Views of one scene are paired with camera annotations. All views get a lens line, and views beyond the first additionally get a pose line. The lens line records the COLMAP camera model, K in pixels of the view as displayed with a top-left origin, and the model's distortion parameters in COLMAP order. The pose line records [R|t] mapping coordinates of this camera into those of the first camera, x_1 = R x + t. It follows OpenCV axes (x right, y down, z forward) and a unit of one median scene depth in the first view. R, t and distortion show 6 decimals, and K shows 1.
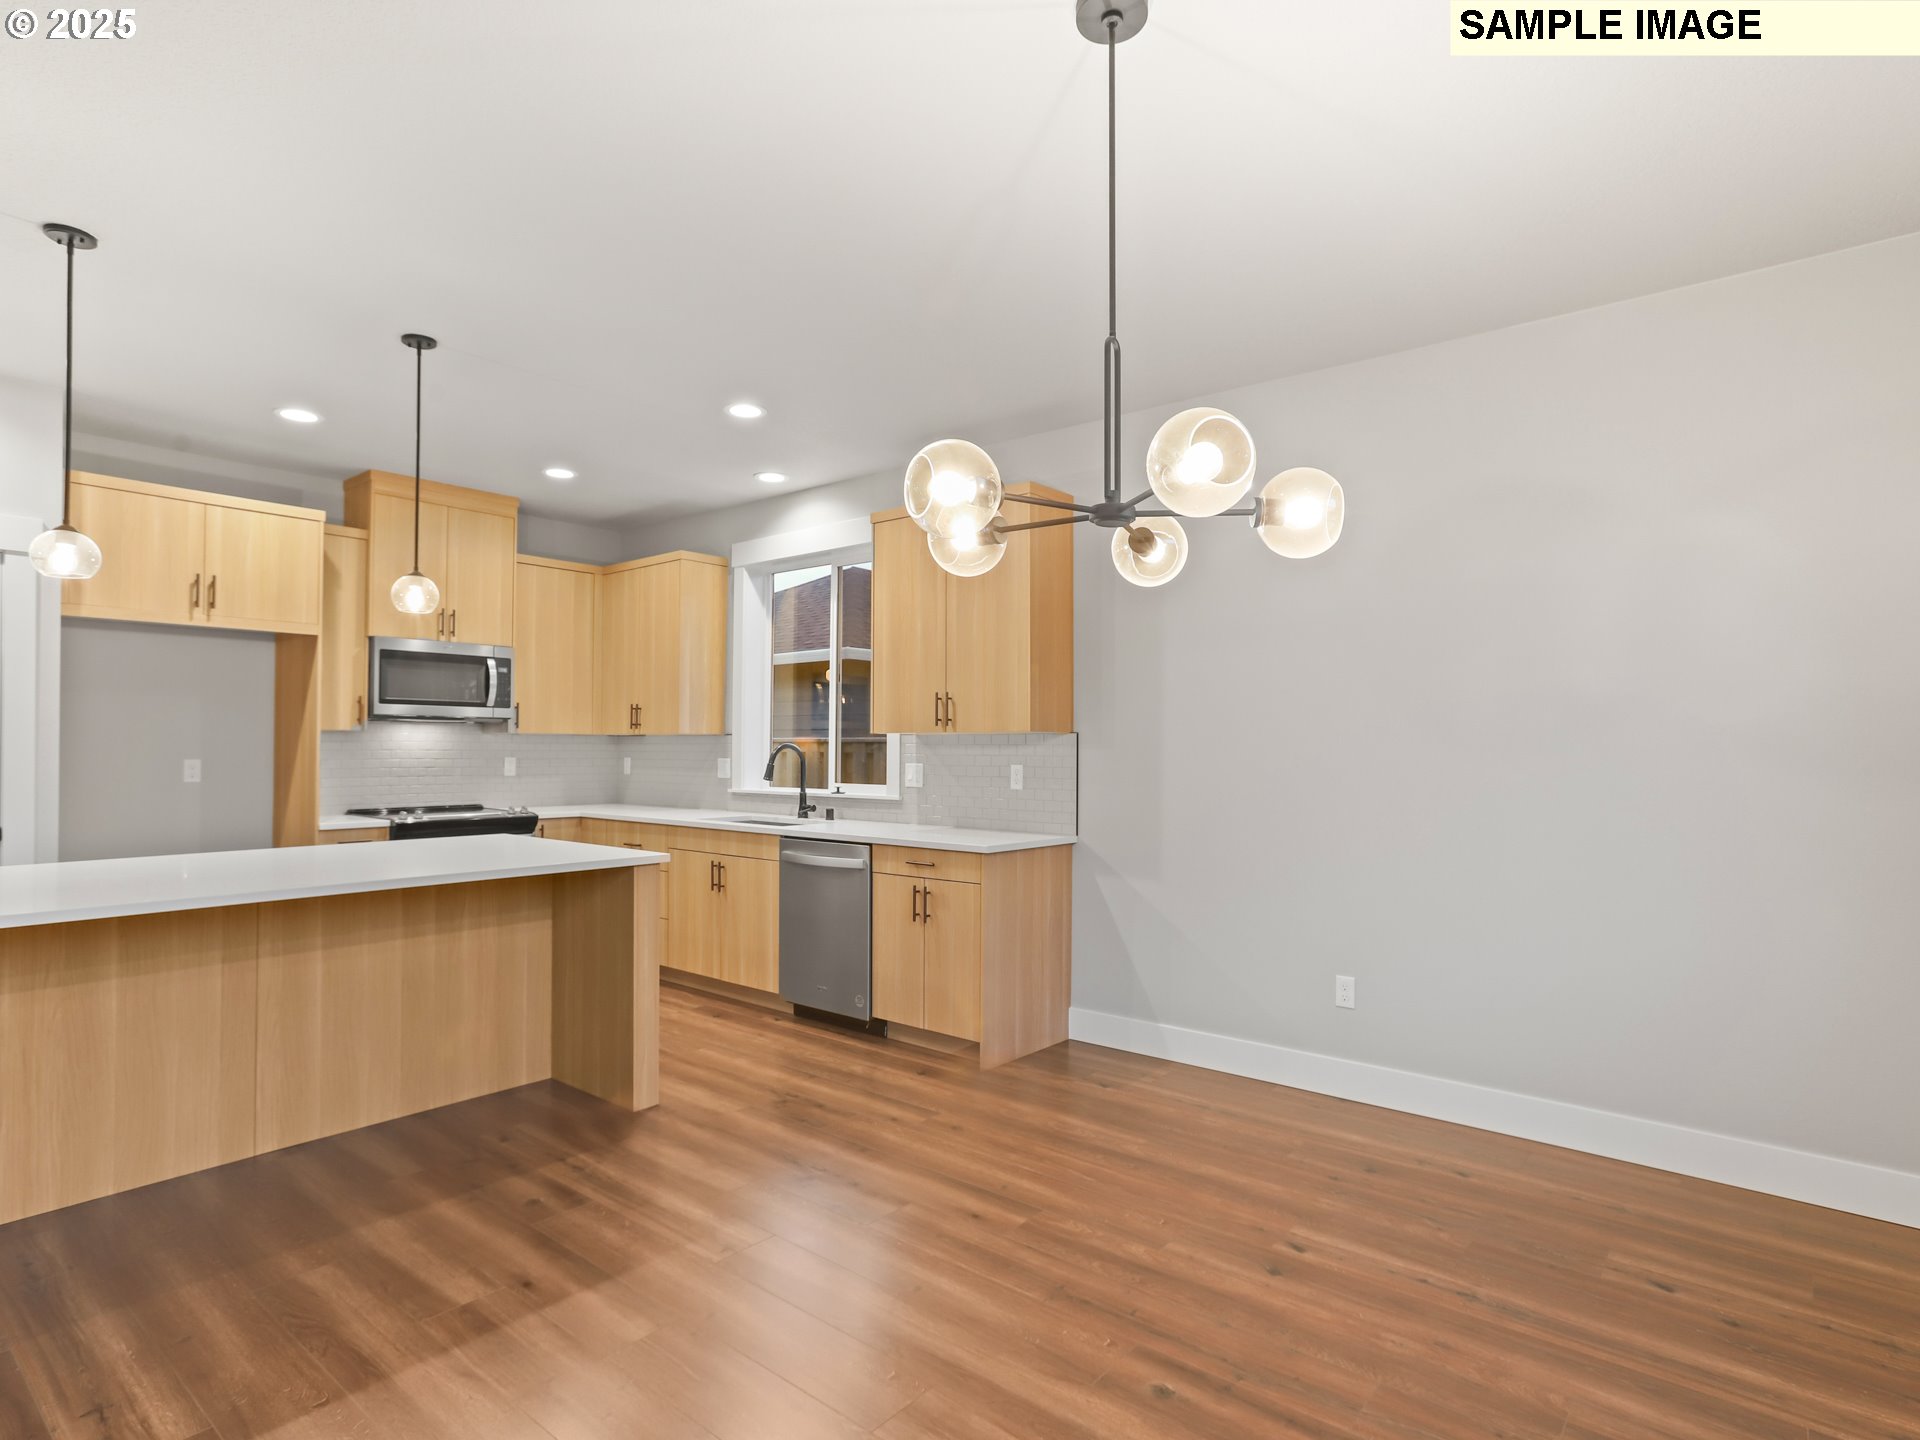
lens RADIAL K [[1031.5, 0, 965.9], [0, 1031.5, 719.4], [0, 0, 1]] dist [-0.000590, 0.001531]
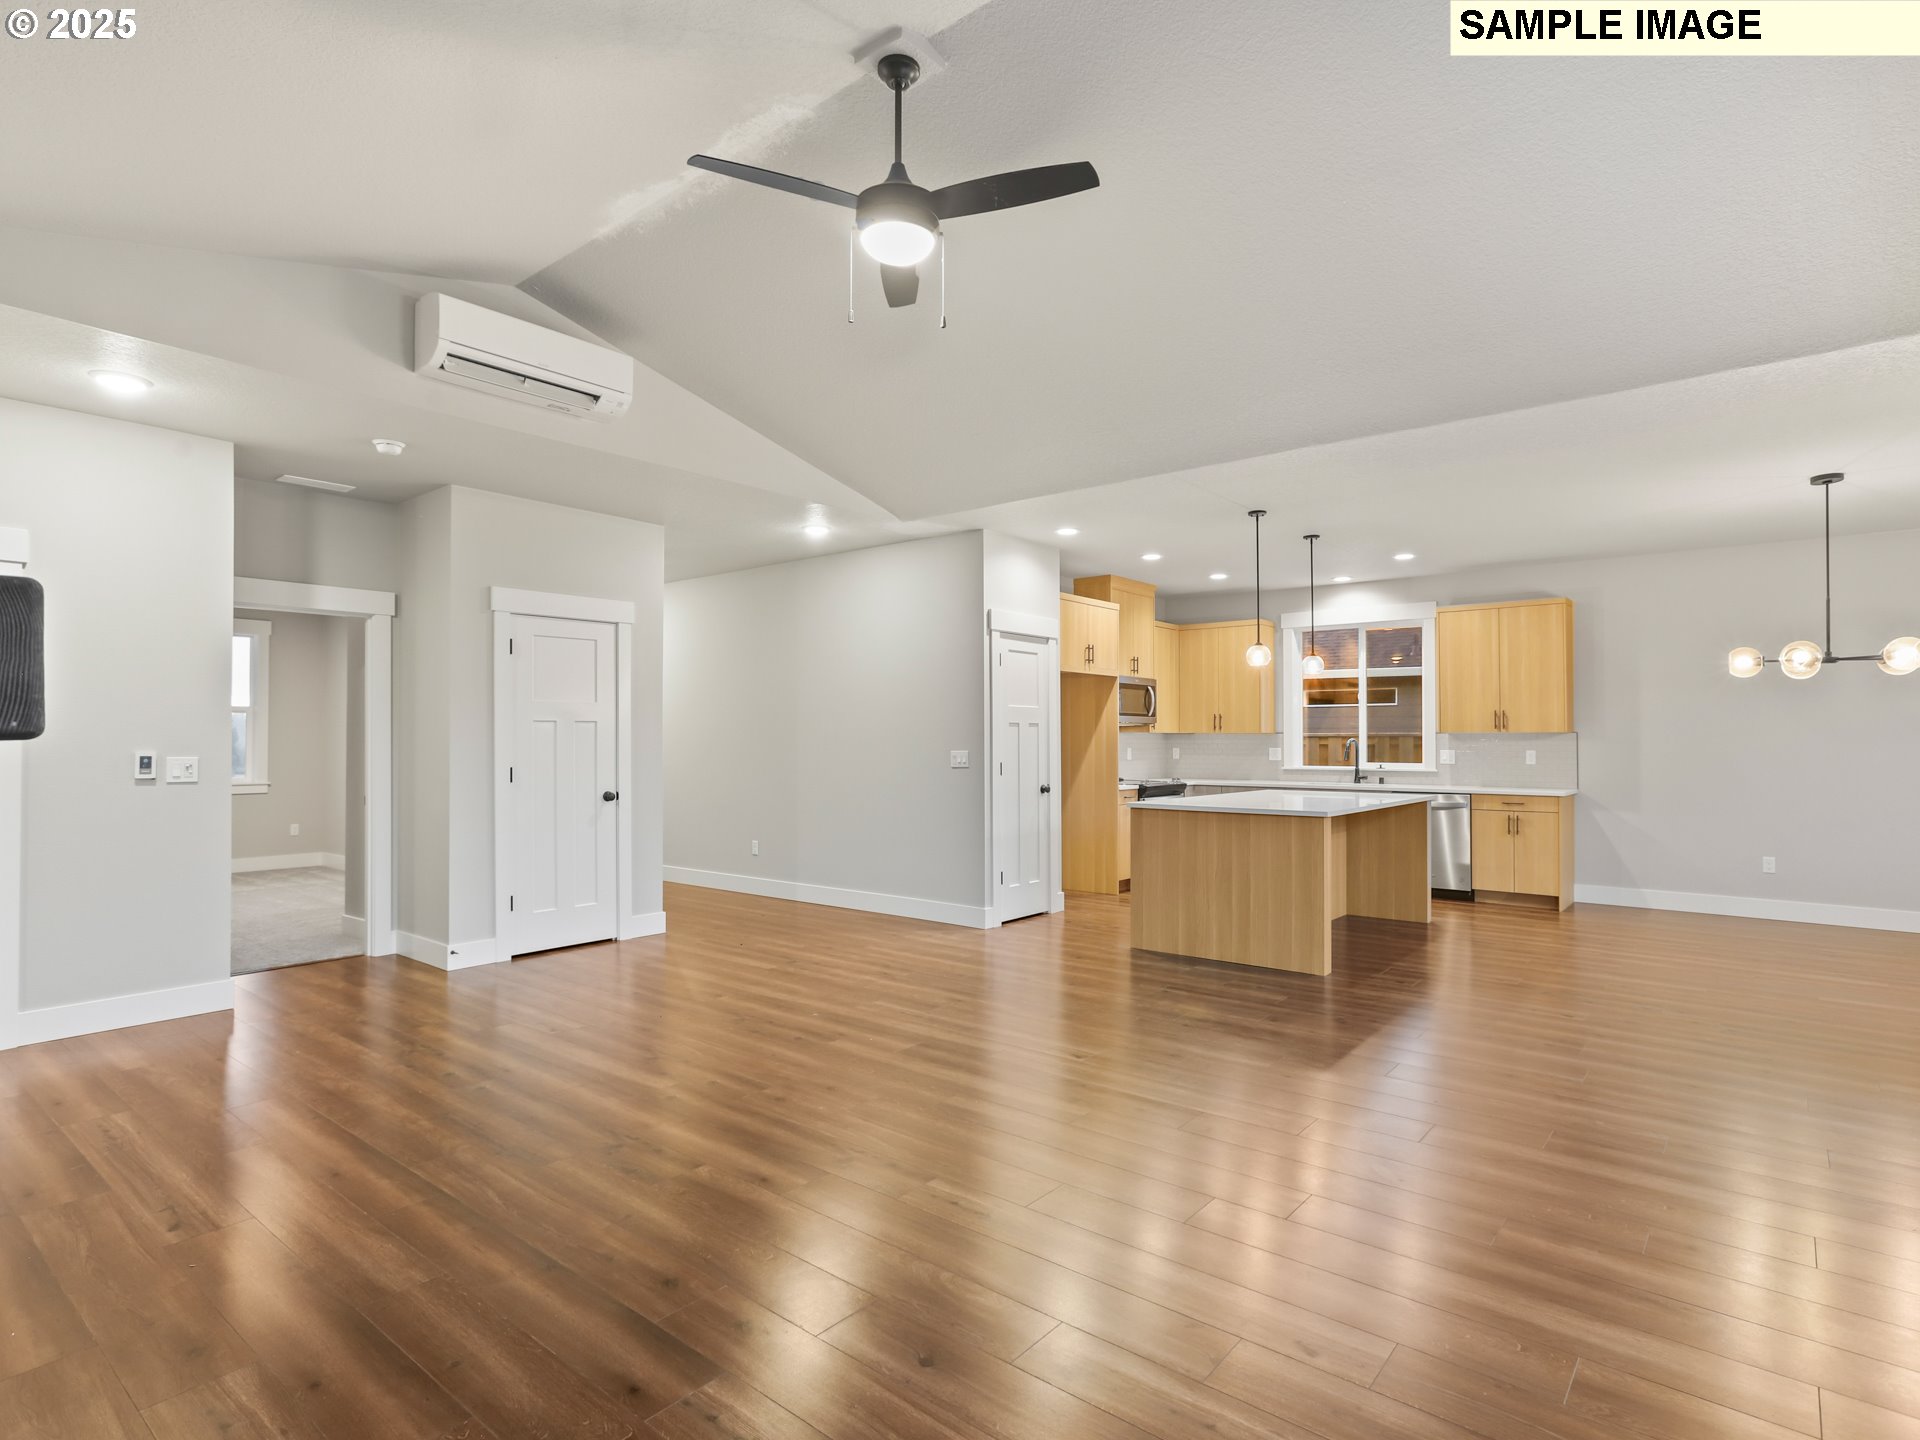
lens RADIAL K [[1031.5, 0, 965.9], [0, 1031.5, 719.4], [0, 0, 1]] dist [-0.000590, 0.001531]
pose [[0.999991, -0.003095, 0.003054, -0.981201], [0.003078, 0.999979, 0.005638, -0.022712], [-0.003071, -0.005628, 0.999979, -0.801794]]
